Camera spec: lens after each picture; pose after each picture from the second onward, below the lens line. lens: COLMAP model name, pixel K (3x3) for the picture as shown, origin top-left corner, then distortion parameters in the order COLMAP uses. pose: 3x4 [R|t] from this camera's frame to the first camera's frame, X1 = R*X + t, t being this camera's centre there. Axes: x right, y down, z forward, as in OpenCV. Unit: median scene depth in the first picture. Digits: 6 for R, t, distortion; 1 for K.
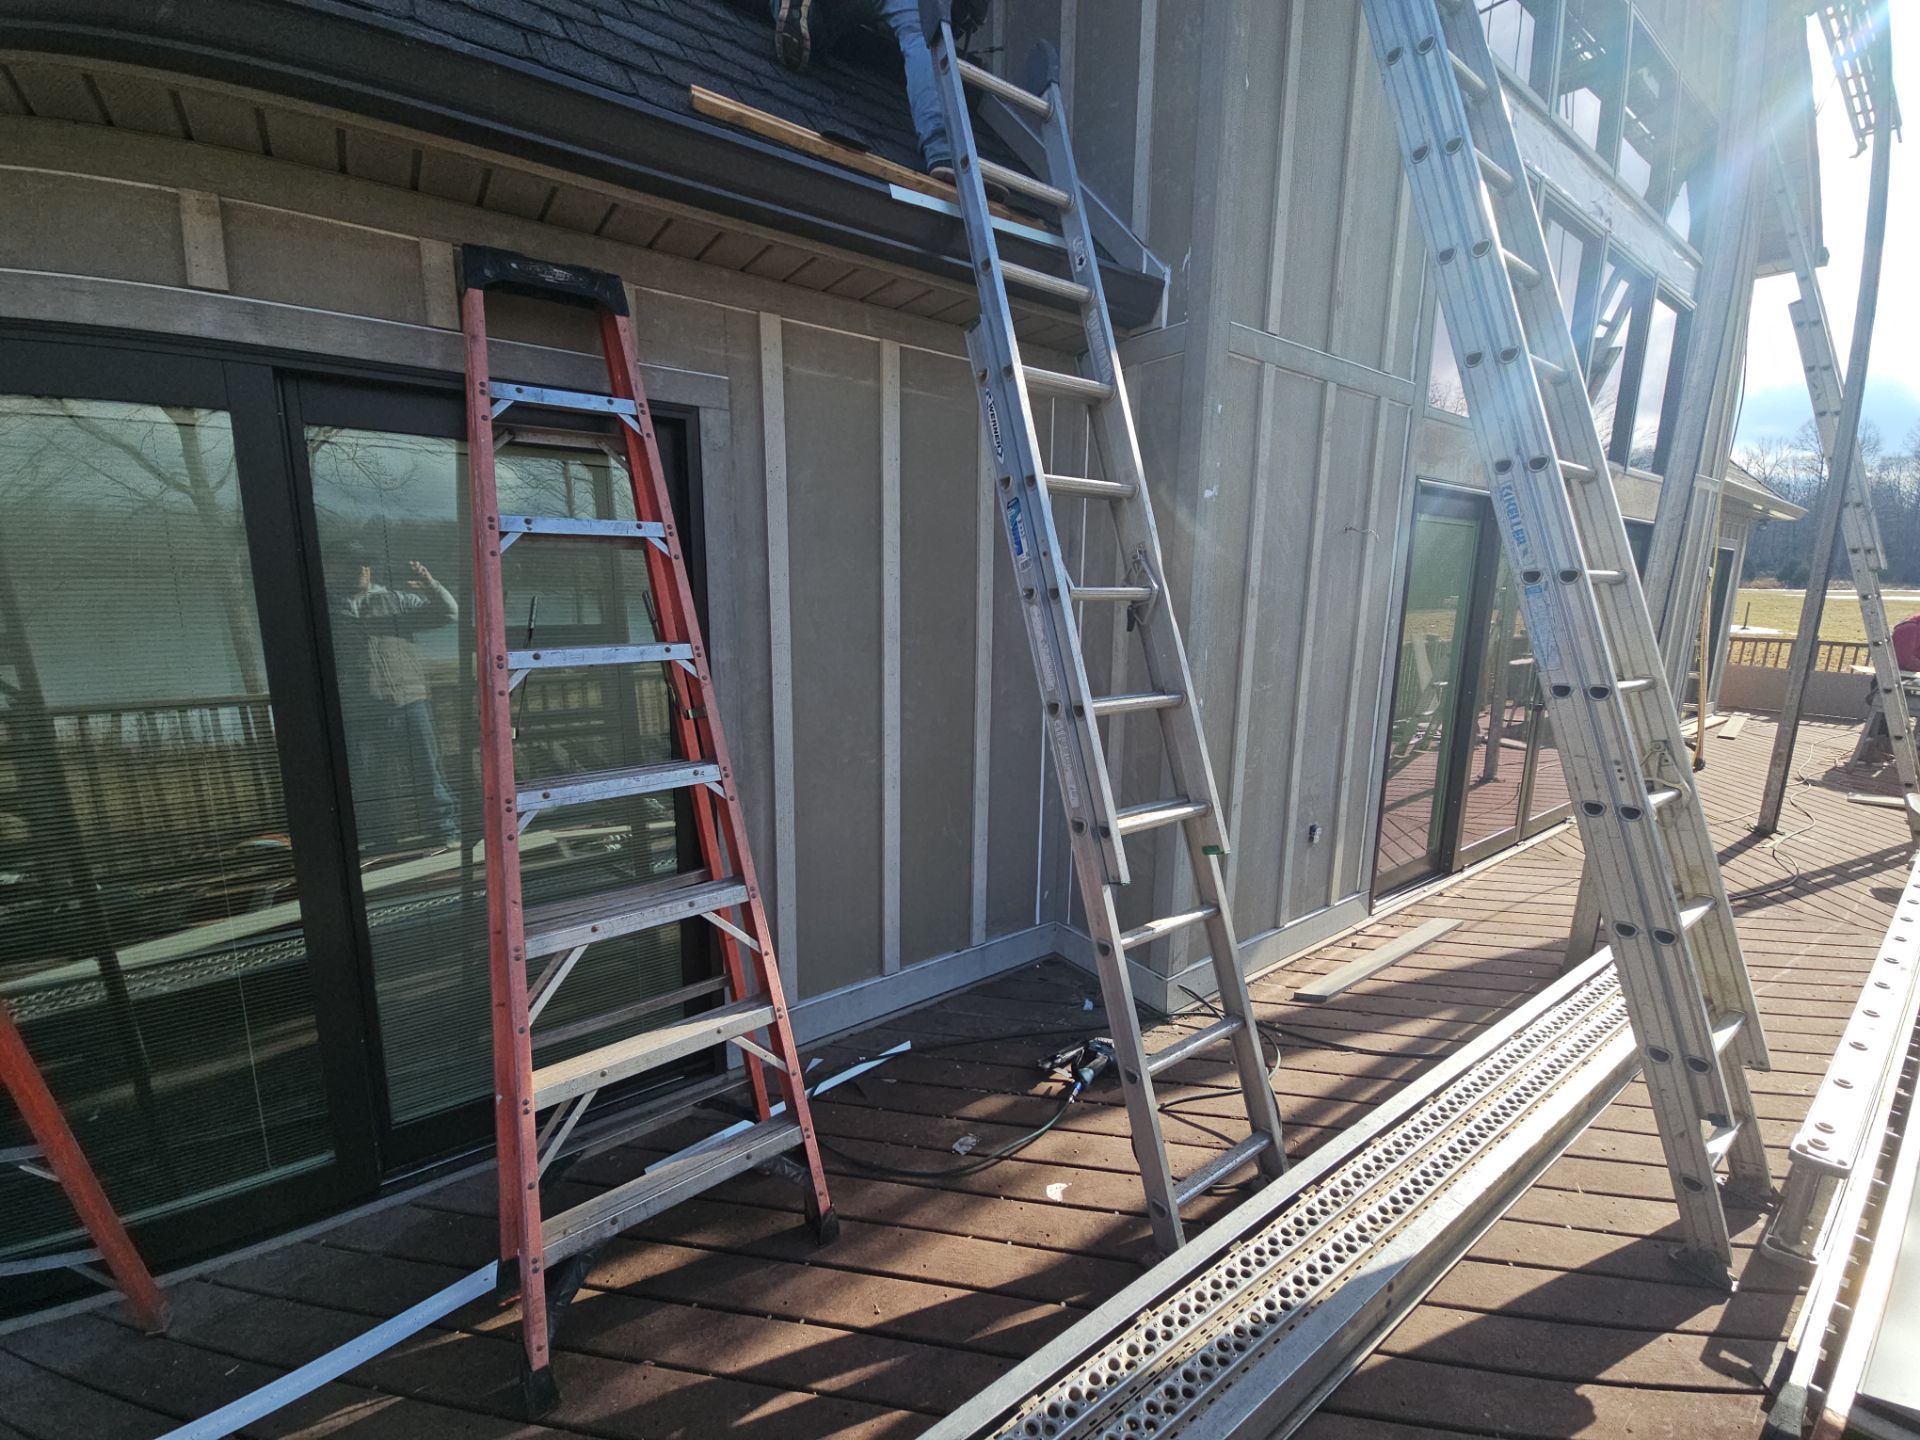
lens RADIAL K [[775.6, 0, 962.2], [0, 775.6, 718.3], [0, 0, 1]] dist [0.012156, -0.007883]
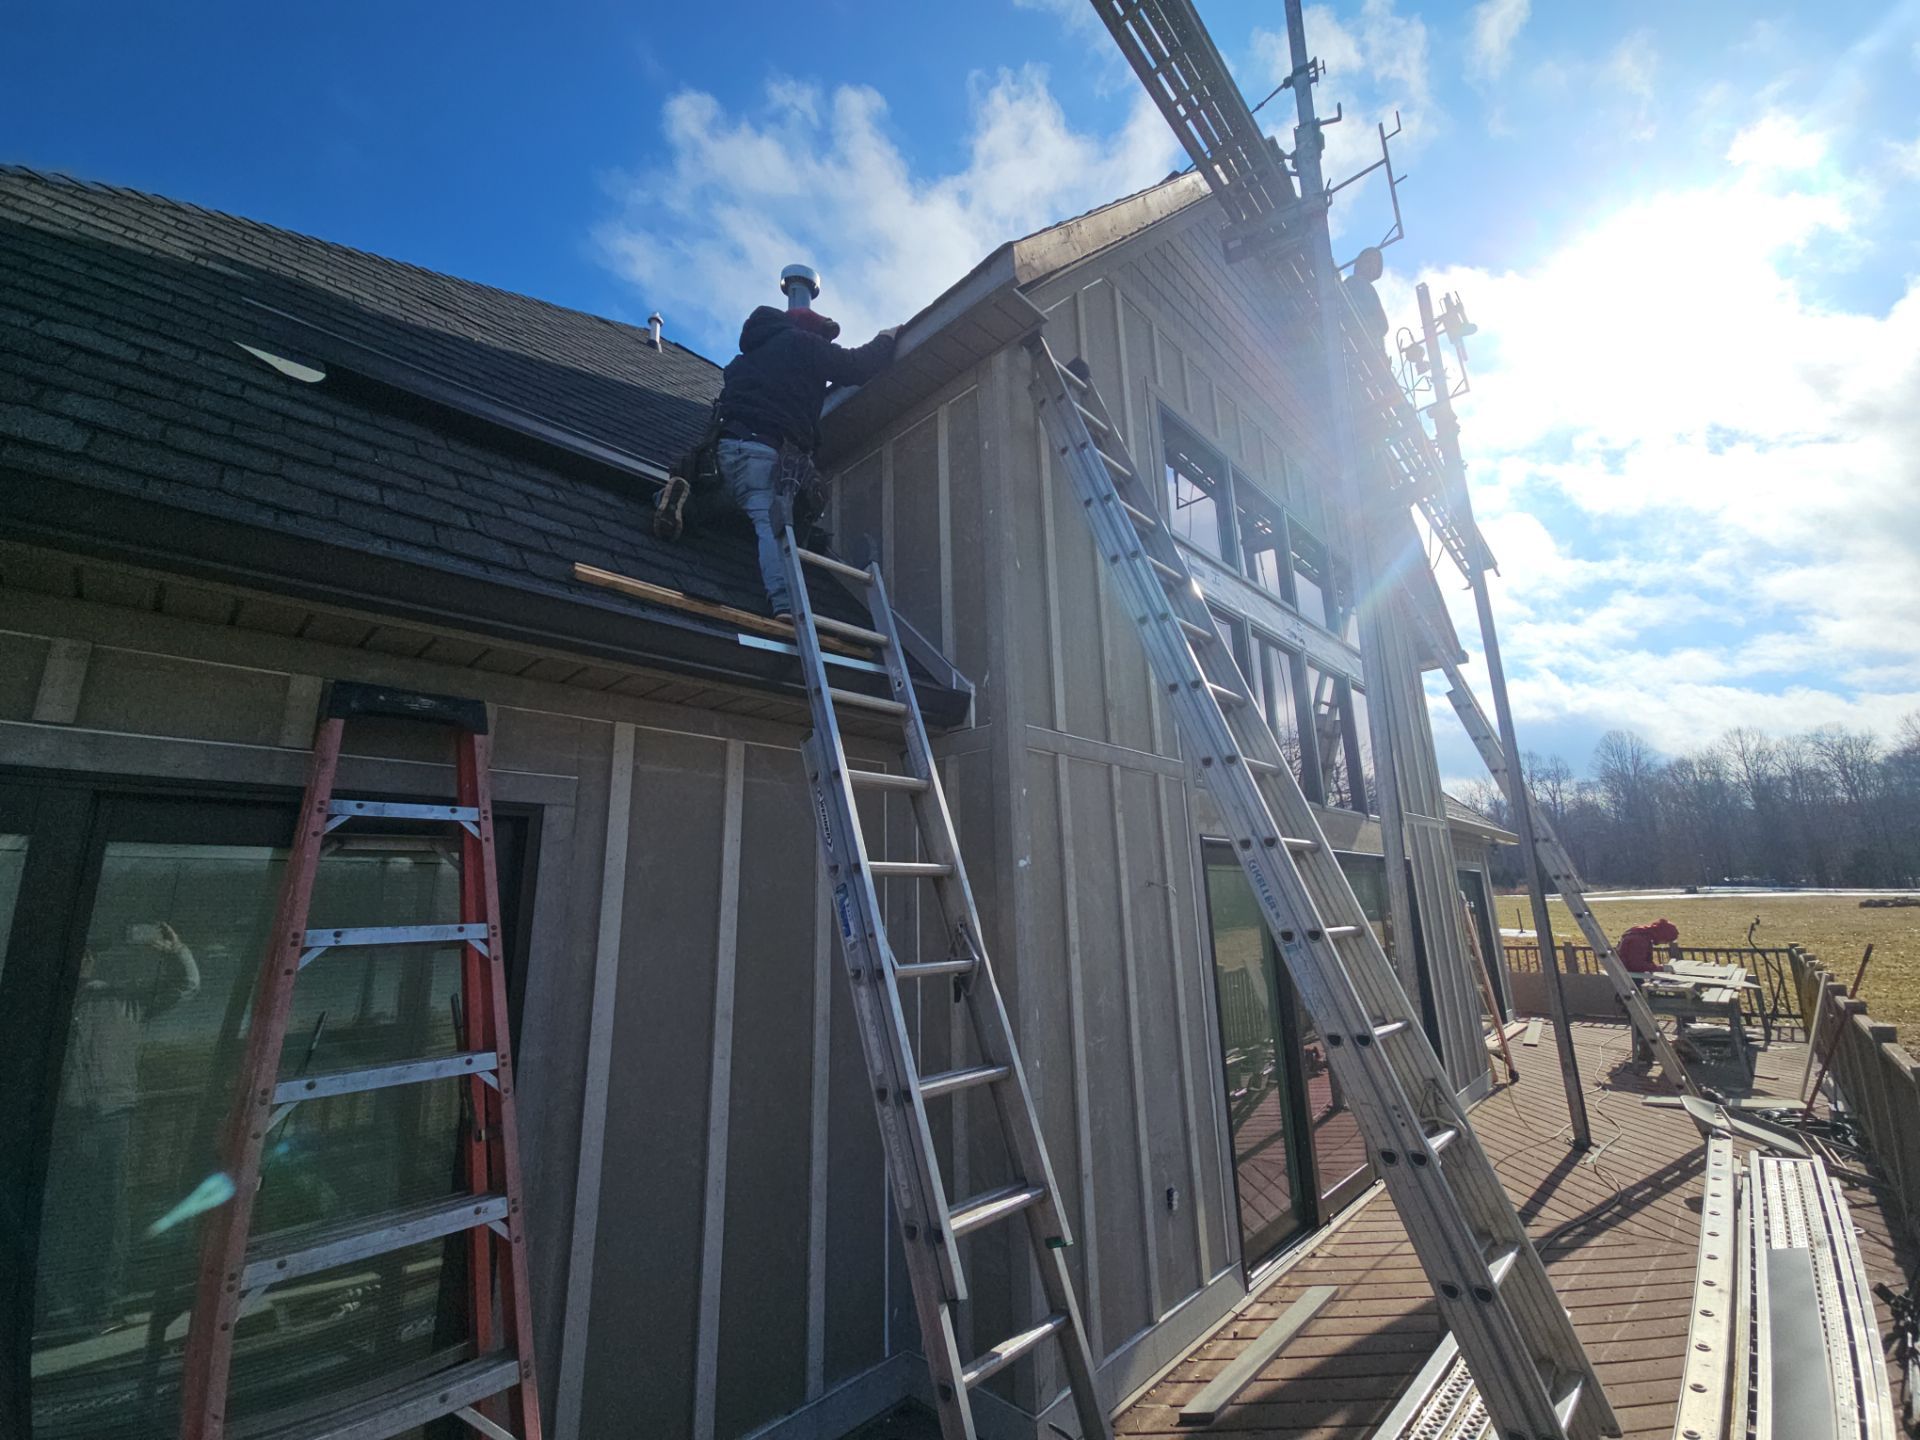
lens RADIAL K [[775.6, 0, 962.2], [0, 775.6, 718.3], [0, 0, 1]] dist [0.012156, -0.007883]
pose [[0.983965, 0.005139, 0.178288, 0.036067], [0.067603, 0.914258, -0.399452, -0.046163], [-0.165054, 0.405100, 0.899251, -0.107783]]
